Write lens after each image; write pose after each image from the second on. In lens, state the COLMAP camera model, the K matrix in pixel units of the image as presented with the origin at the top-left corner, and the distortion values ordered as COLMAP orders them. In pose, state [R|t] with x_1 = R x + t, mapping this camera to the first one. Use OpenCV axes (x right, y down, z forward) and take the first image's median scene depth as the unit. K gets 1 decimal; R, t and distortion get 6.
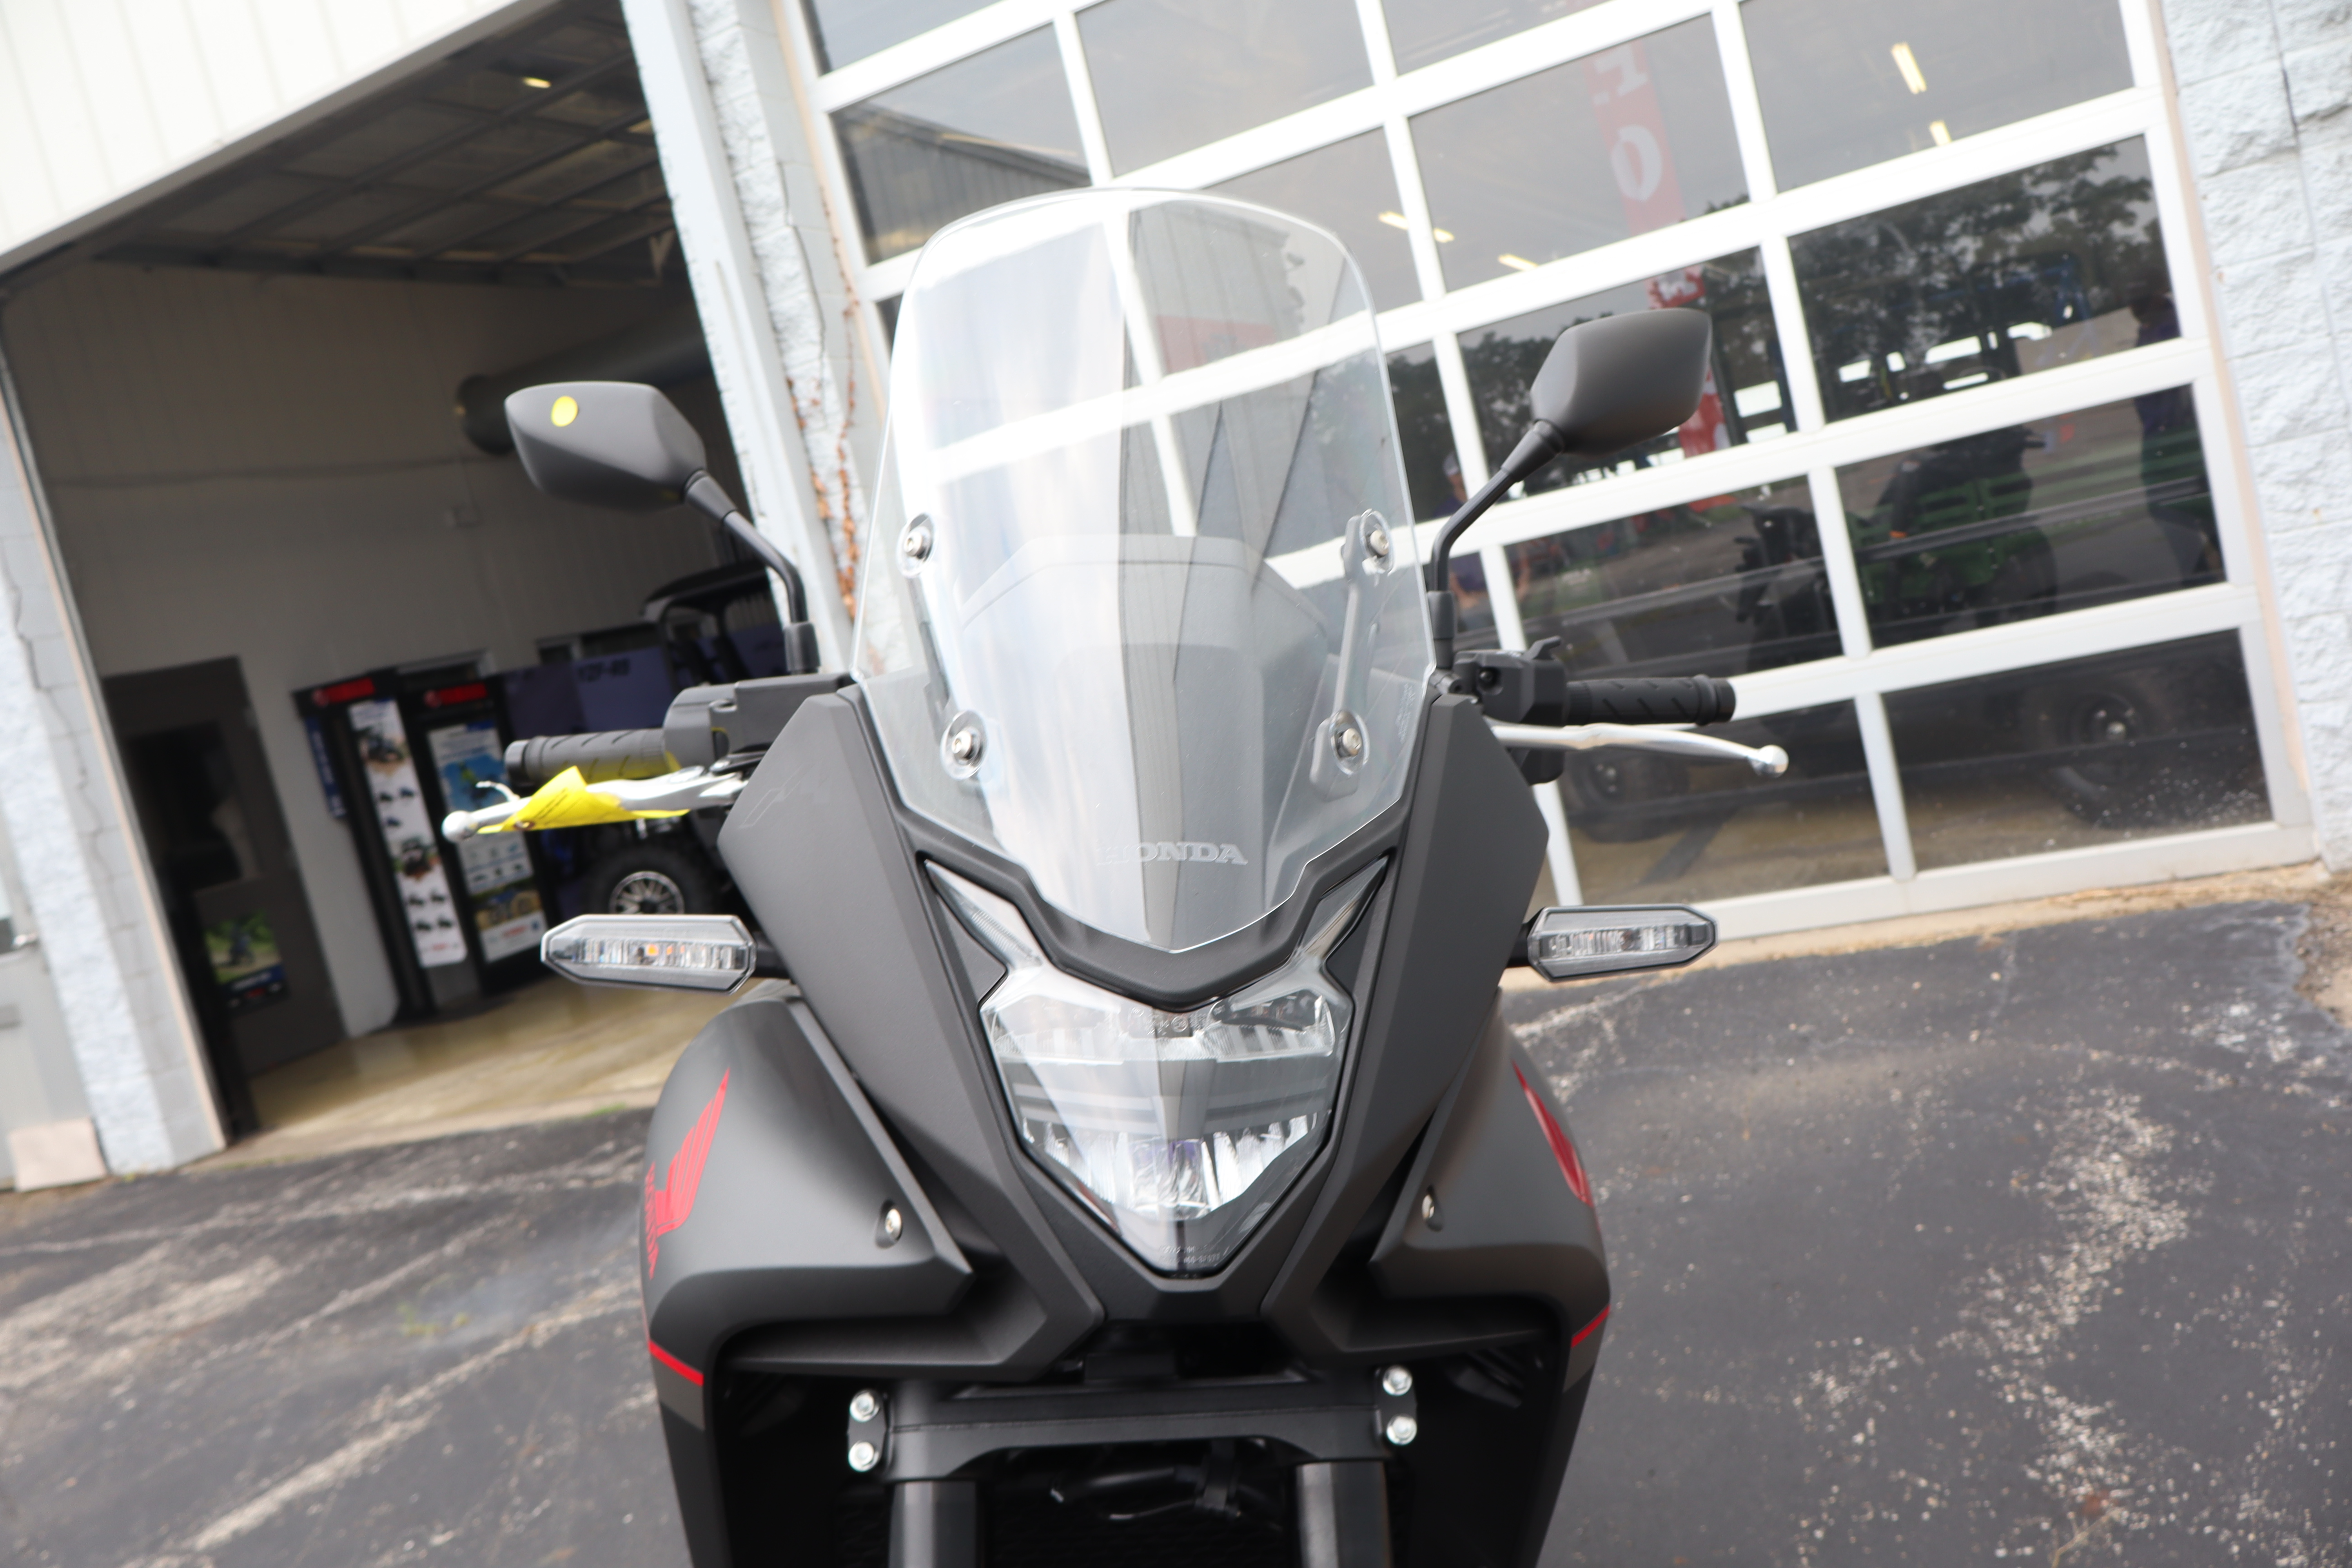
lens RADIAL K [[1983.4, 0, 1192.6], [0, 1983.4, 787.5], [0, 0, 1]] dist [0.005768, 0.011858]
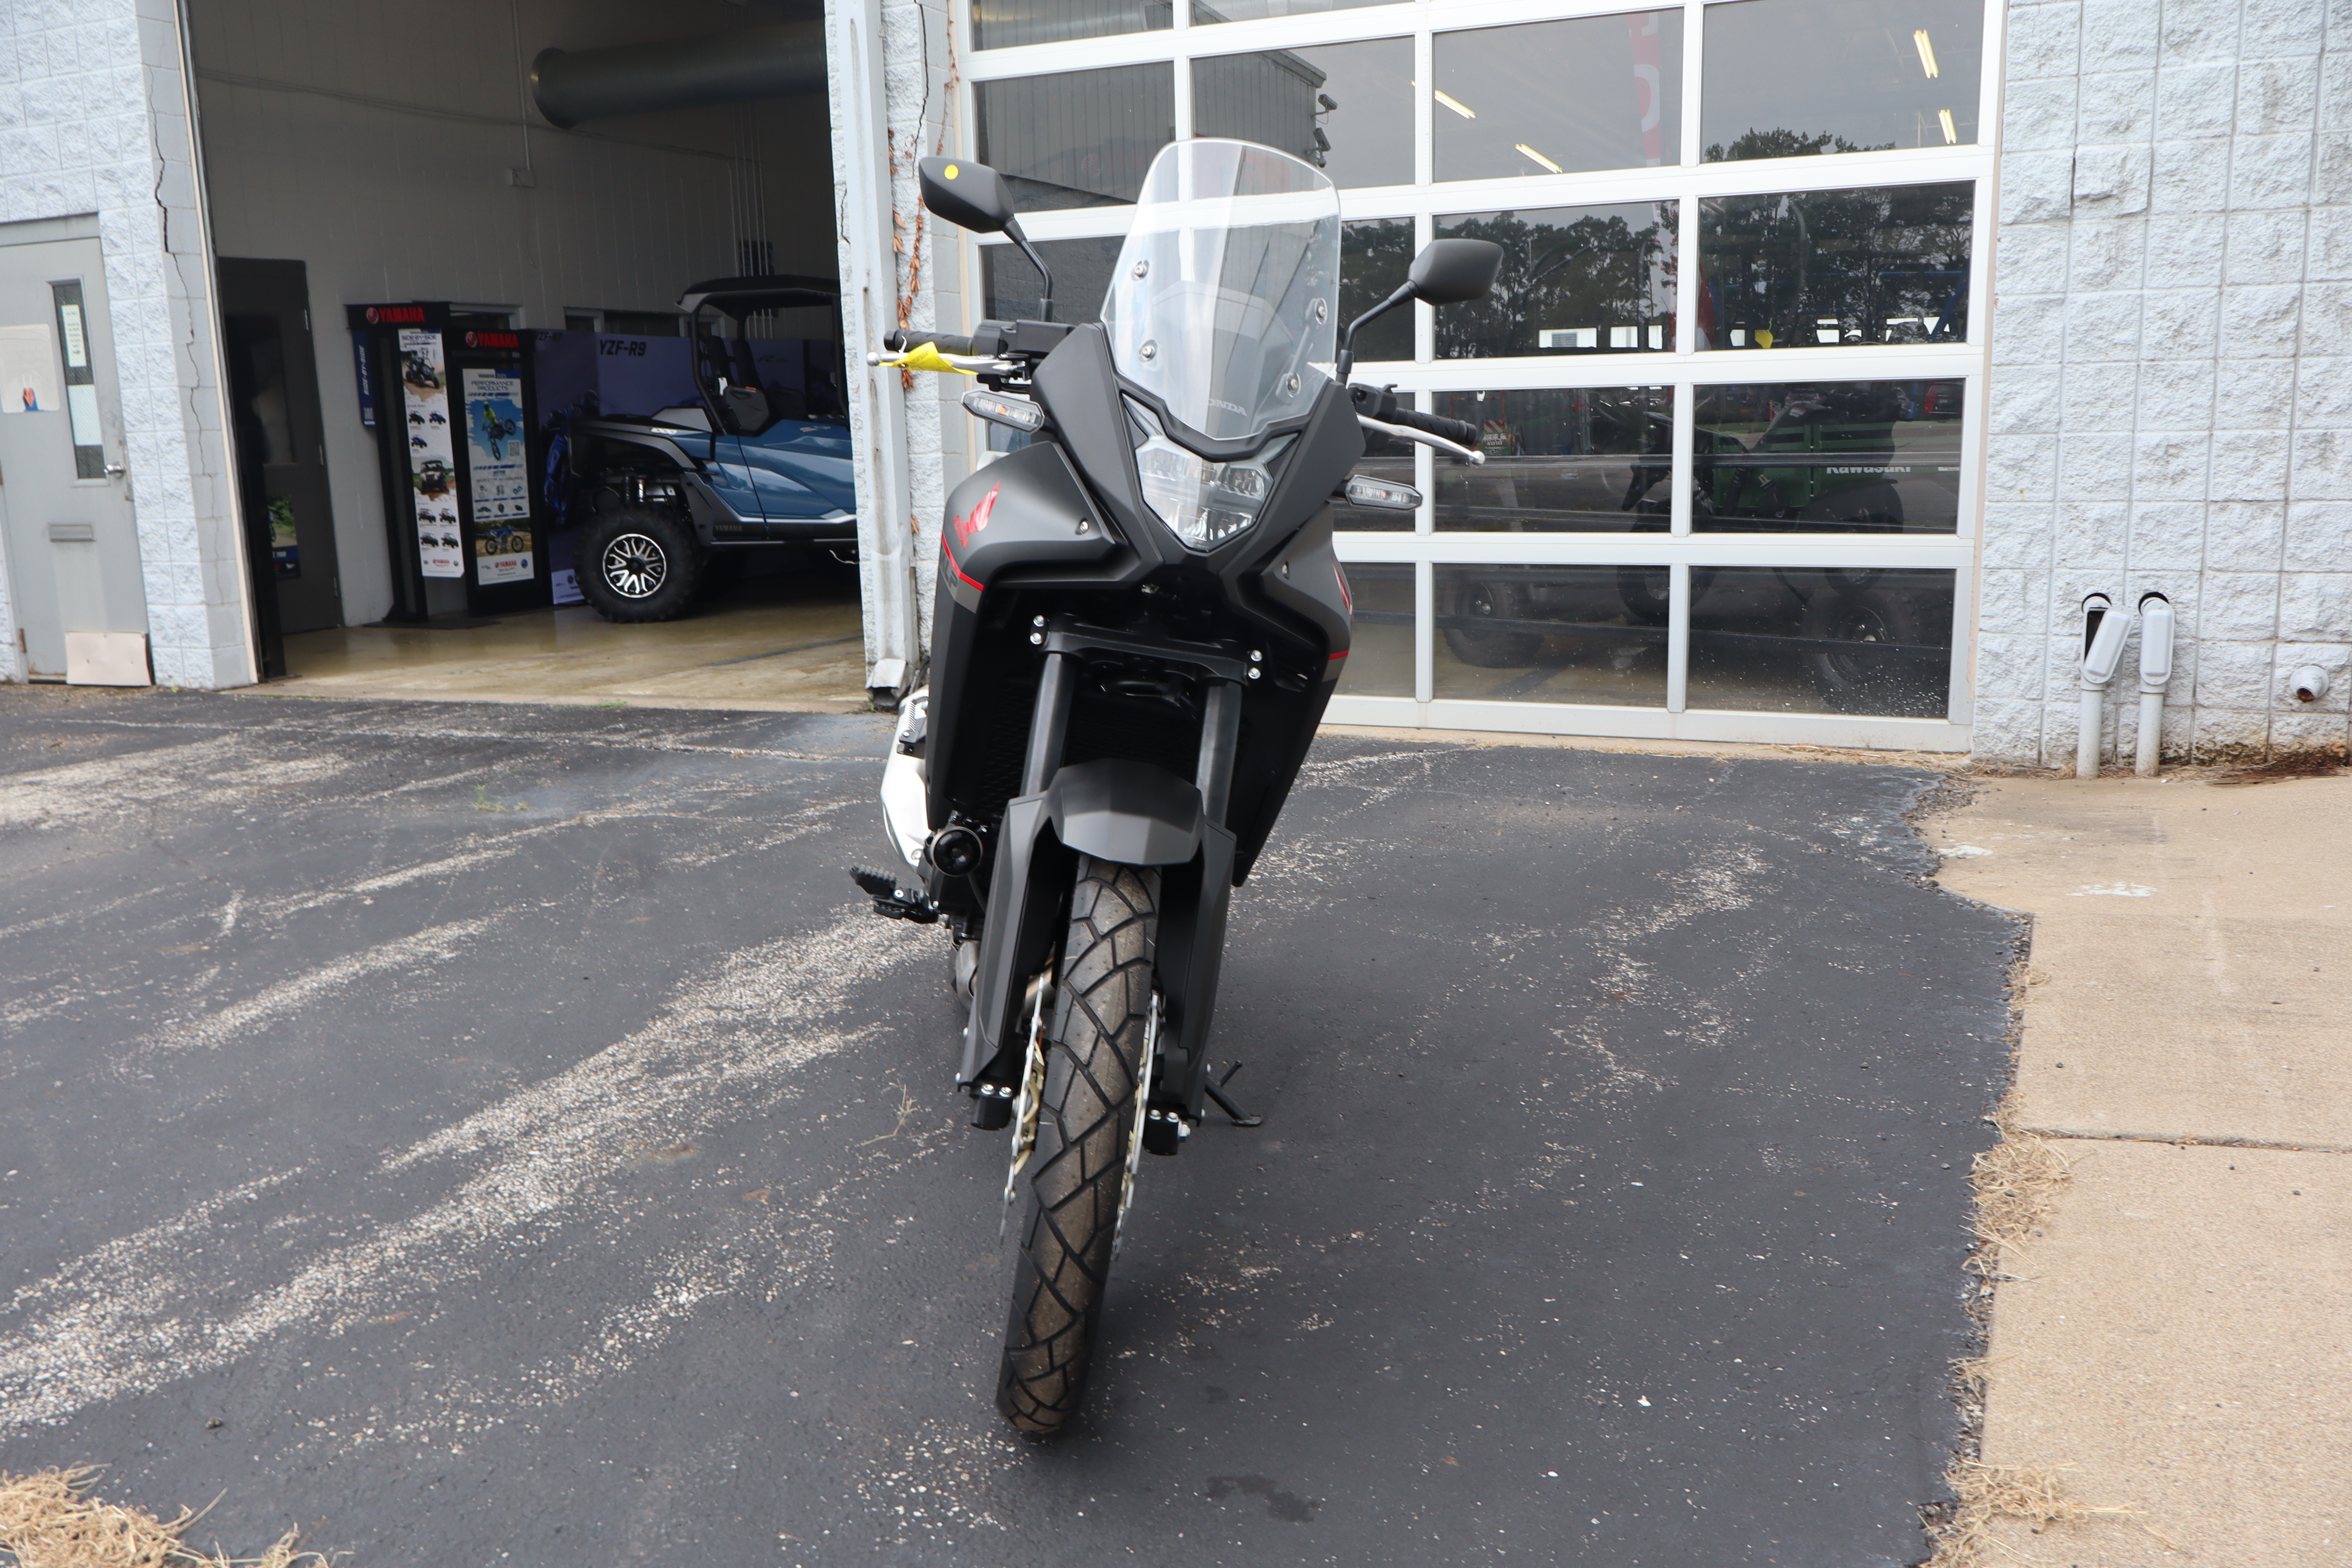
lens RADIAL K [[1983.4, 0, 1187.8], [0, 1983.4, 782.6], [0, 0, 1]] dist [0.005768, 0.011858]
pose [[0.977300, 0.204596, 0.055005, -0.017579], [-0.208550, 0.974757, 0.079723, 0.059326], [-0.037306, -0.089385, 0.995298, -0.310418]]
